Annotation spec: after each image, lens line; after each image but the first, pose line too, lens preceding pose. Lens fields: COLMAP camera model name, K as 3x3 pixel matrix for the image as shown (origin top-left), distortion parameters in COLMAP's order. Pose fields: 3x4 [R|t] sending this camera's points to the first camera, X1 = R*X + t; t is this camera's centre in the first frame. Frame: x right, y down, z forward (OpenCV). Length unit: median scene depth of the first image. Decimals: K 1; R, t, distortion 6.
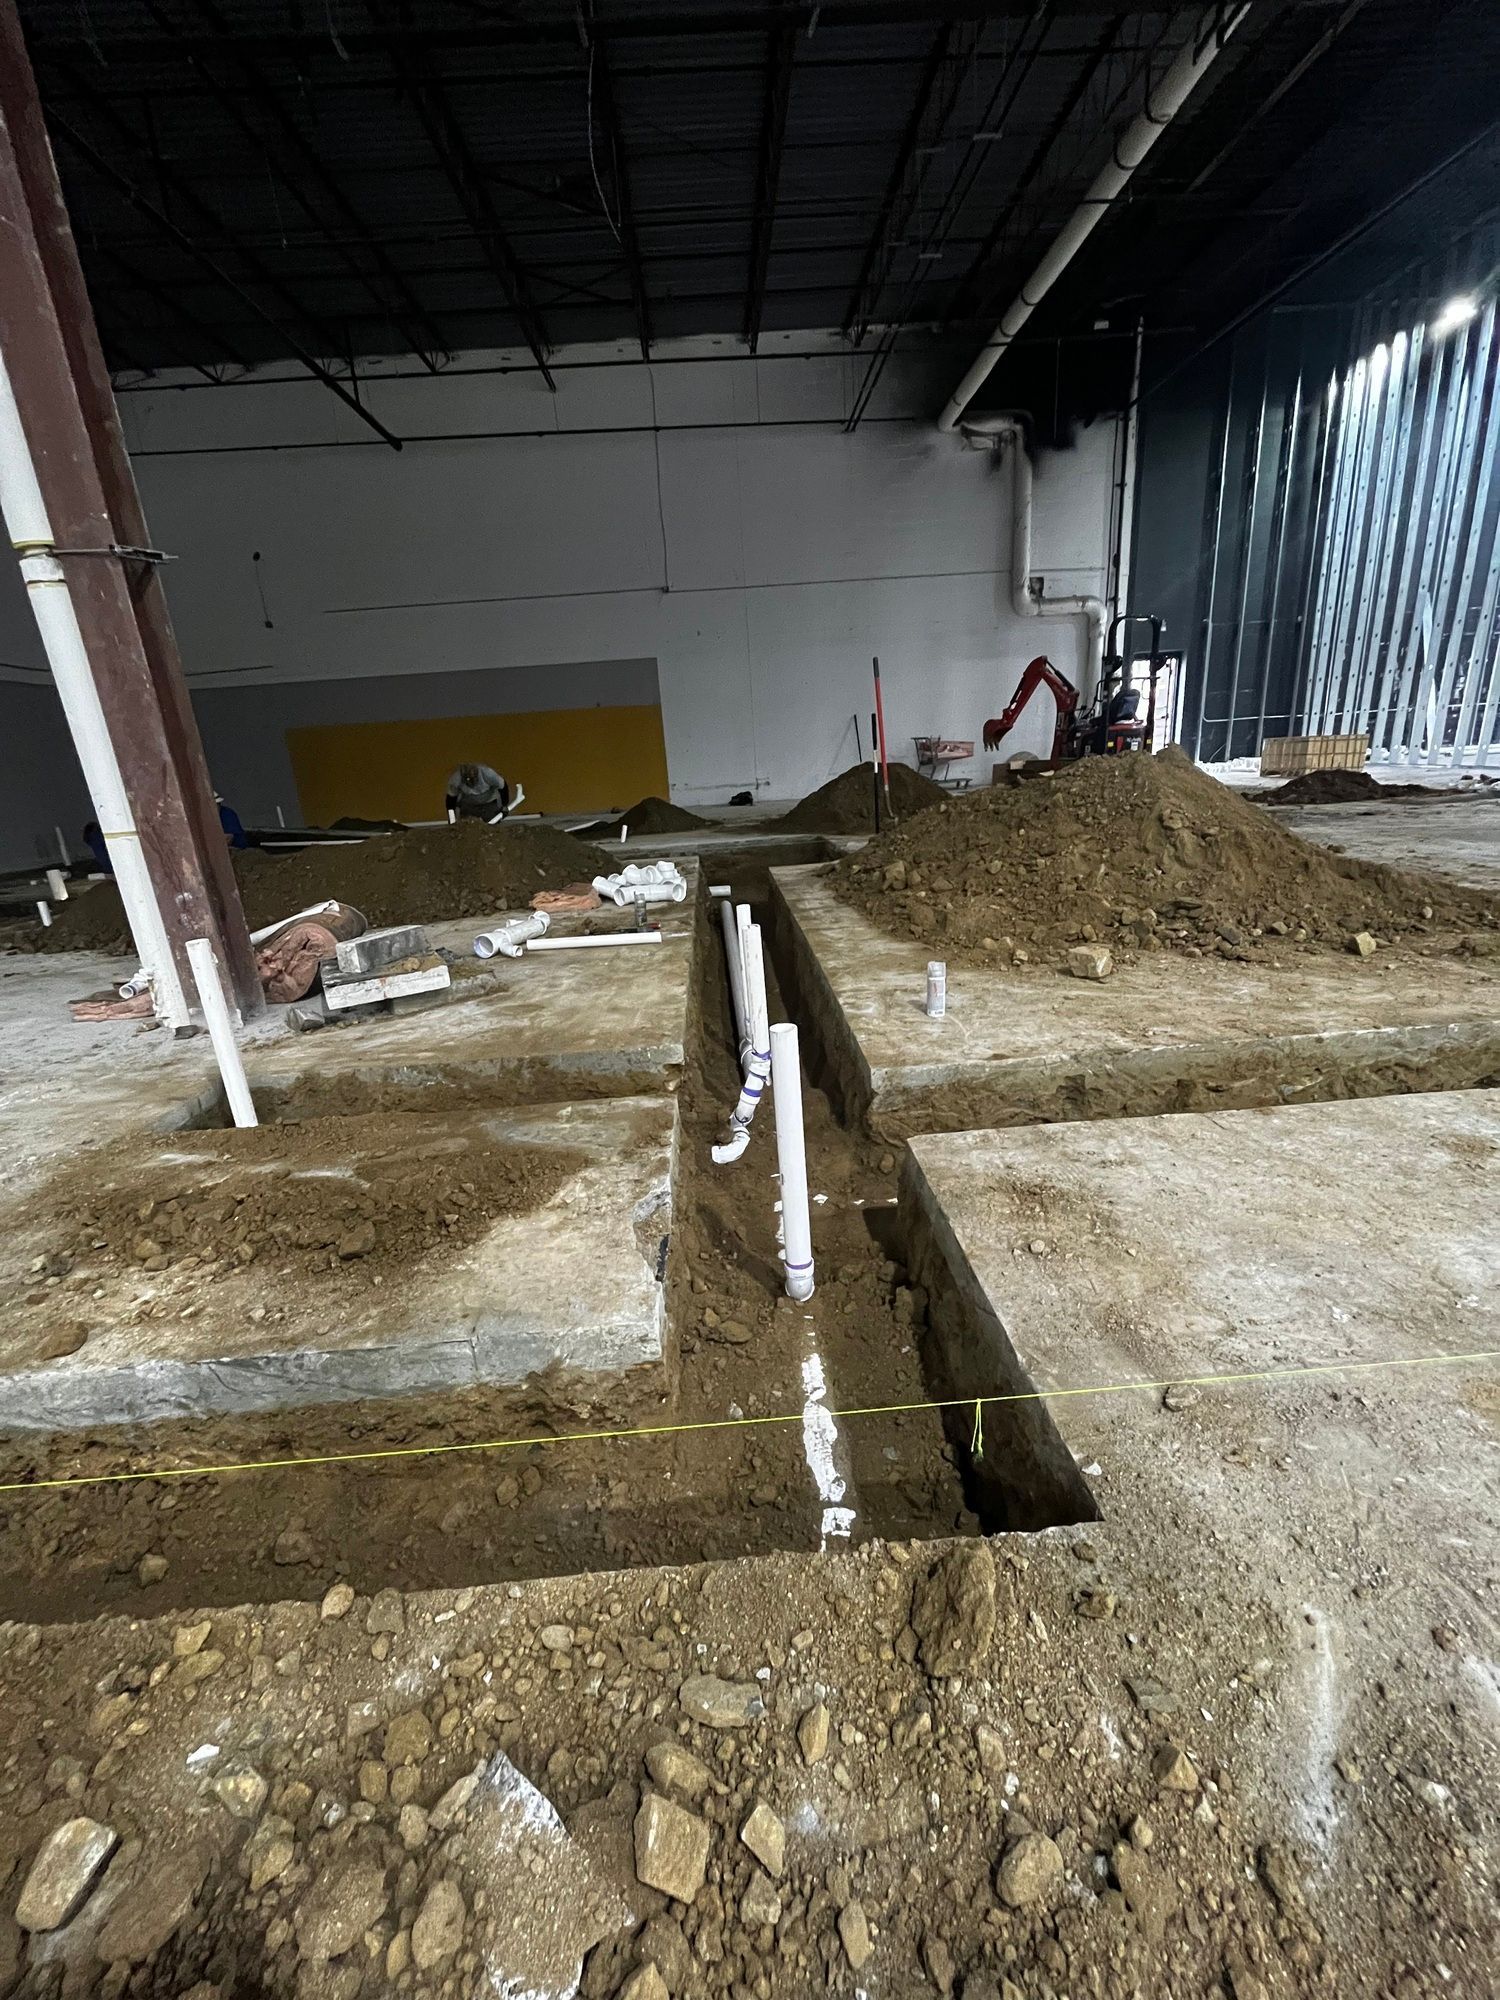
lens RADIAL K [[800.7, 0, 740.0], [0, 800.7, 988.6], [0, 0, 1]] dist [0.003437, 0.000049]
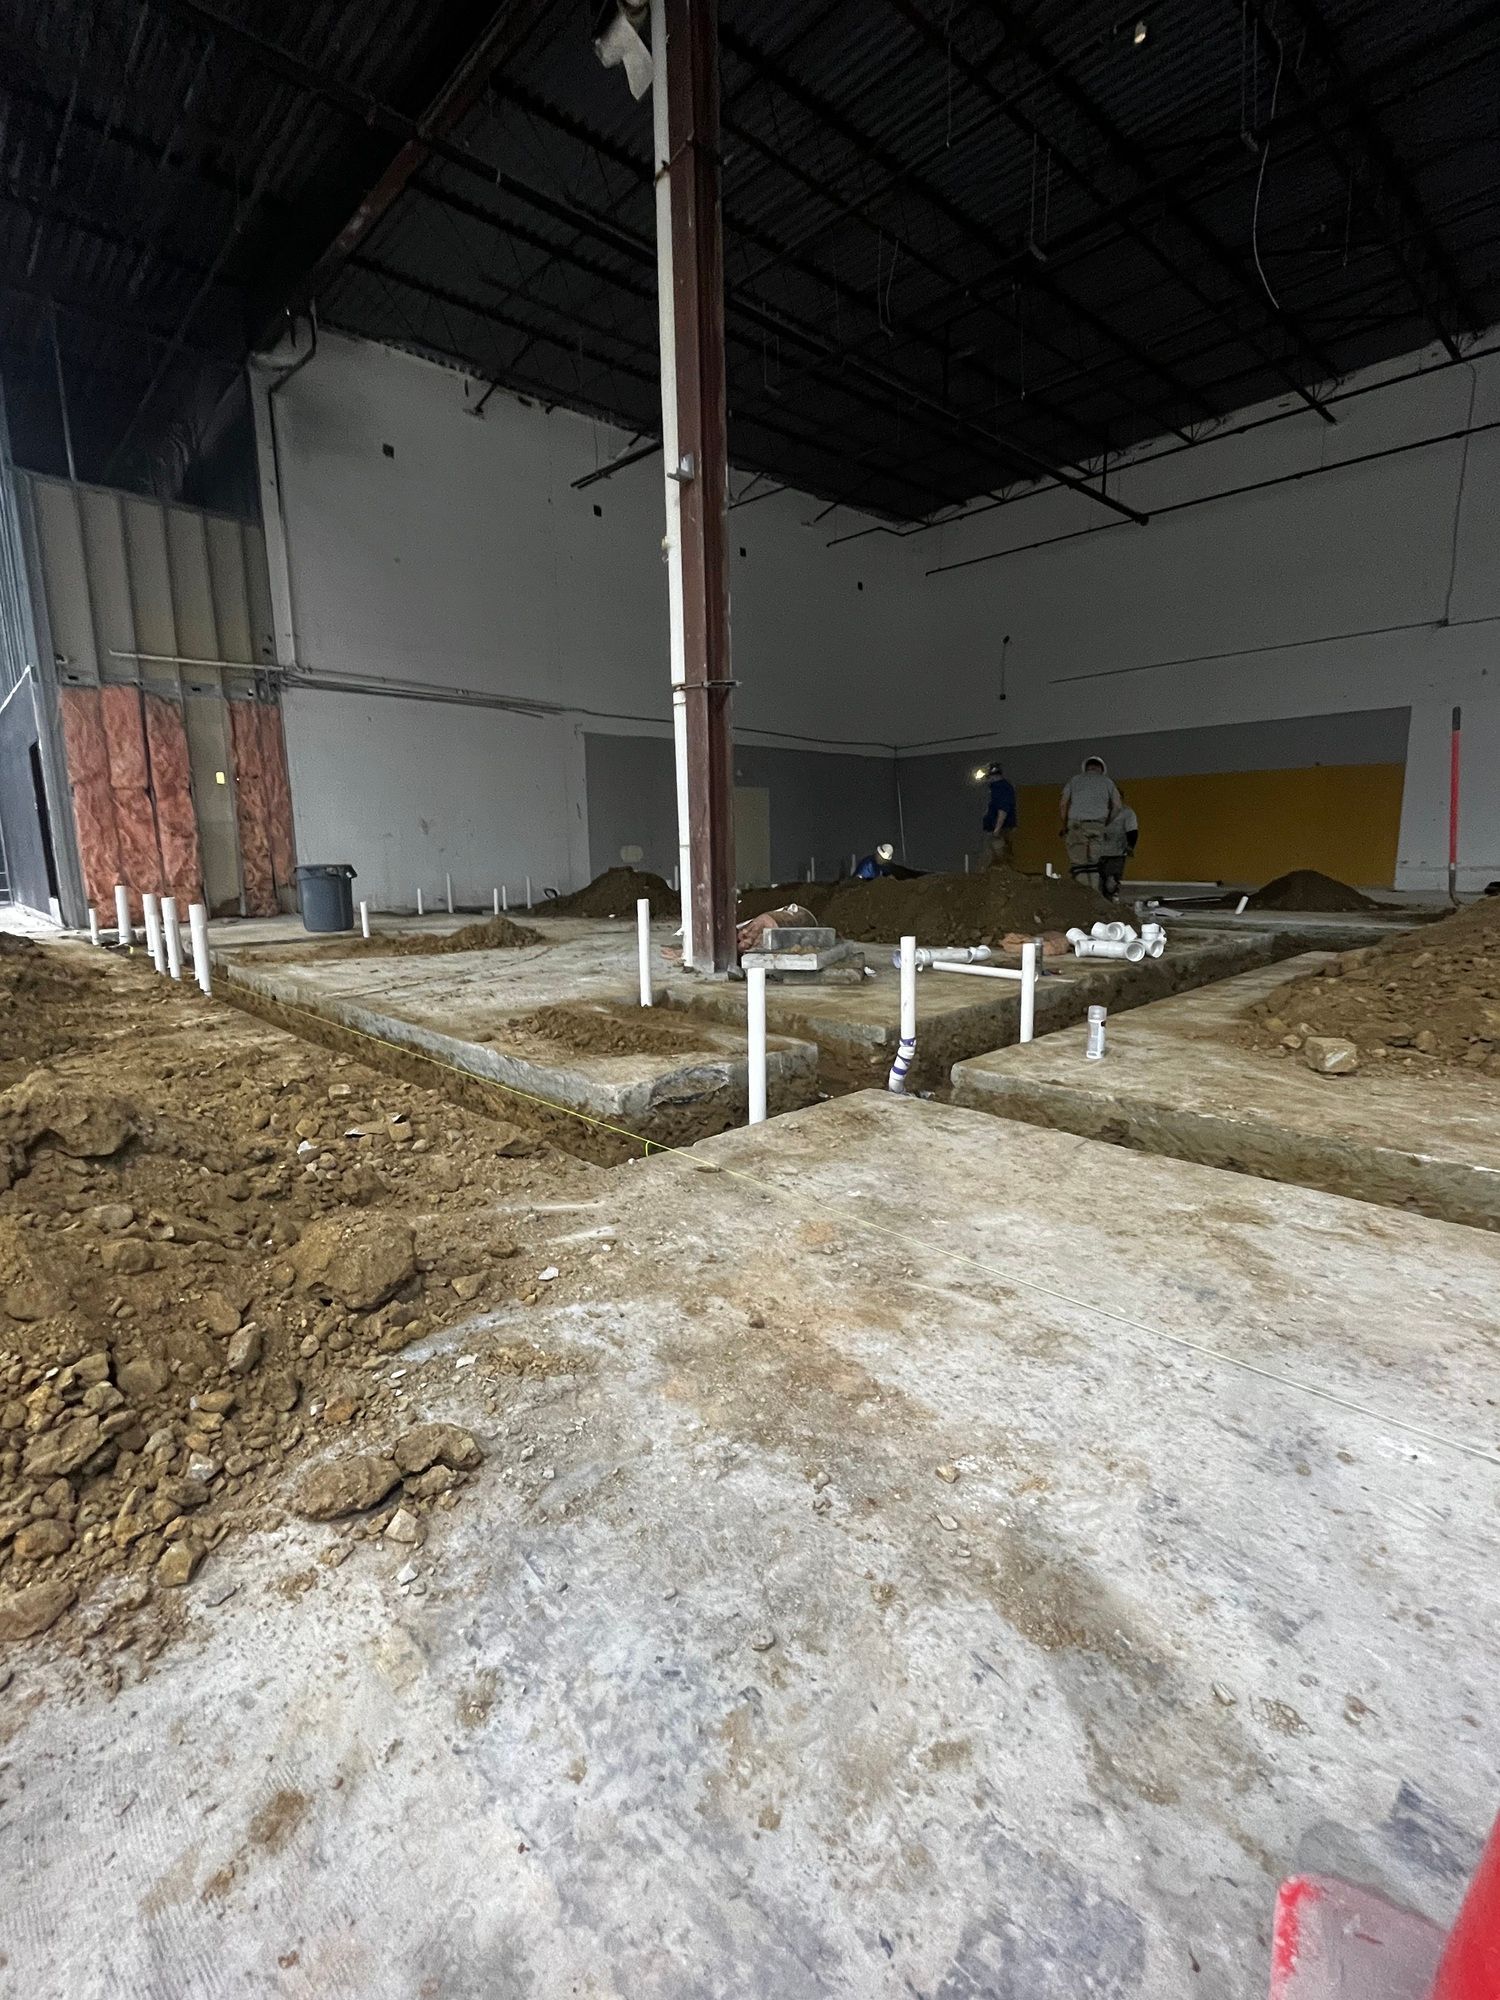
lens RADIAL K [[861.2, 0, 752.5], [0, 861.2, 1003.5], [0, 0, 1]] dist [-0.014399, 0.000855]
pose [[0.664382, 0.189167, -0.723058, 0.682218], [-0.238306, 0.970561, 0.034952, 0.029281], [0.708383, 0.149088, 0.689903, -0.092648]]
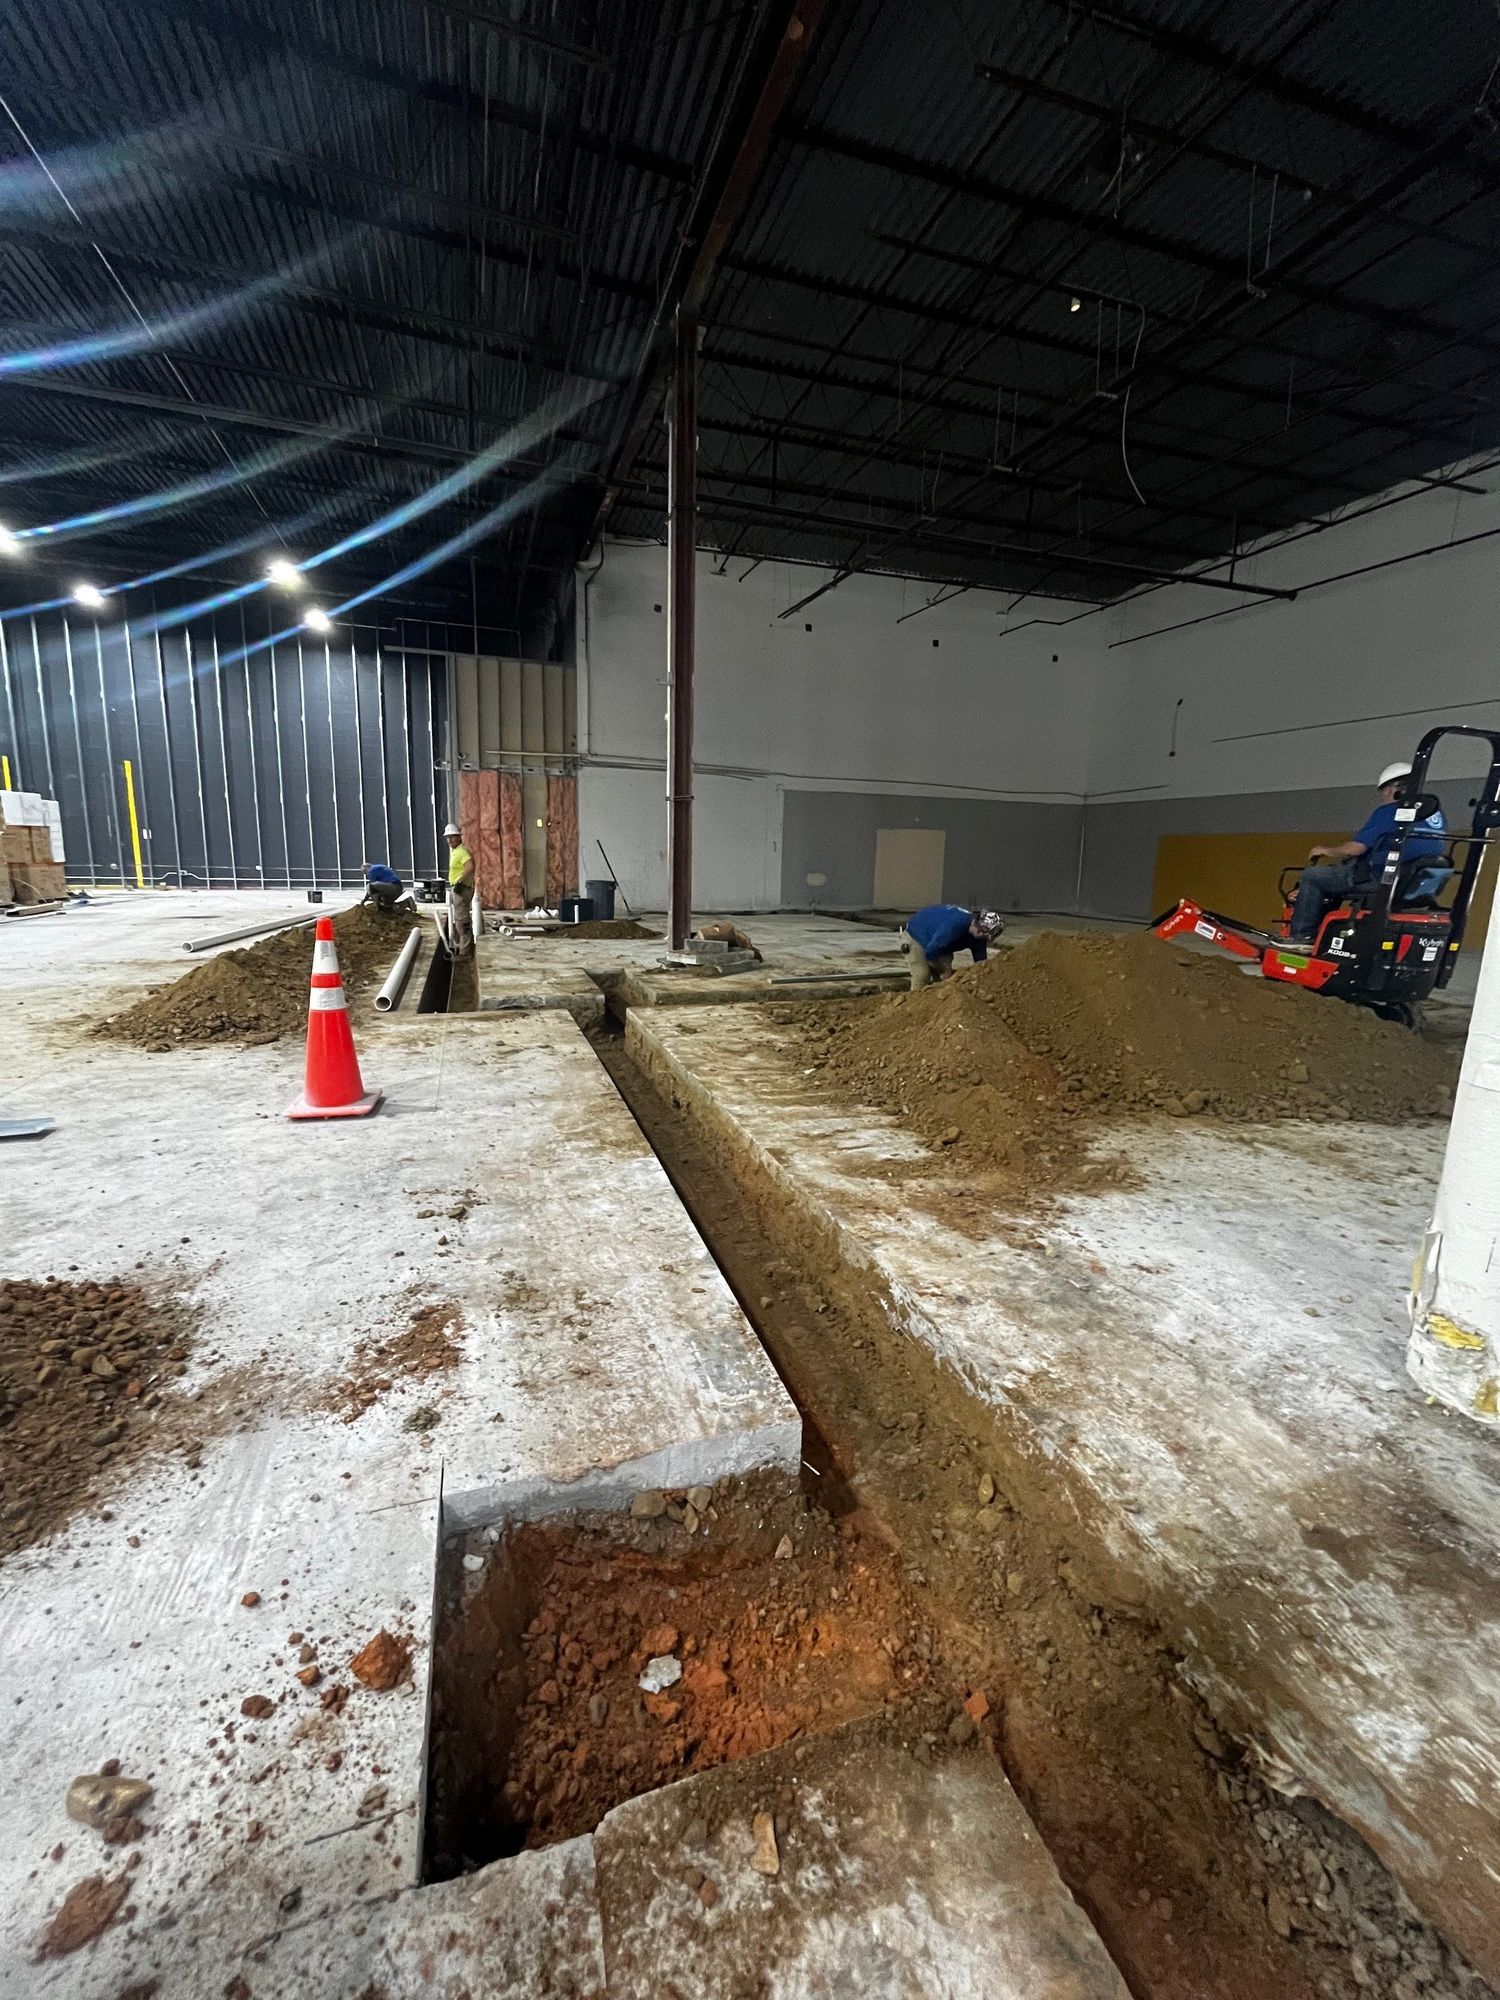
lens RADIAL K [[800.7, 0, 736.1], [0, 800.7, 993.7], [0, 0, 1]] dist [0.003437, 0.000049]
pose [[0.293233, 0.237798, -0.925995, 2.272917], [-0.314589, 0.938634, 0.141423, -0.364574], [0.902800, 0.249838, 0.350047, 0.283269]]
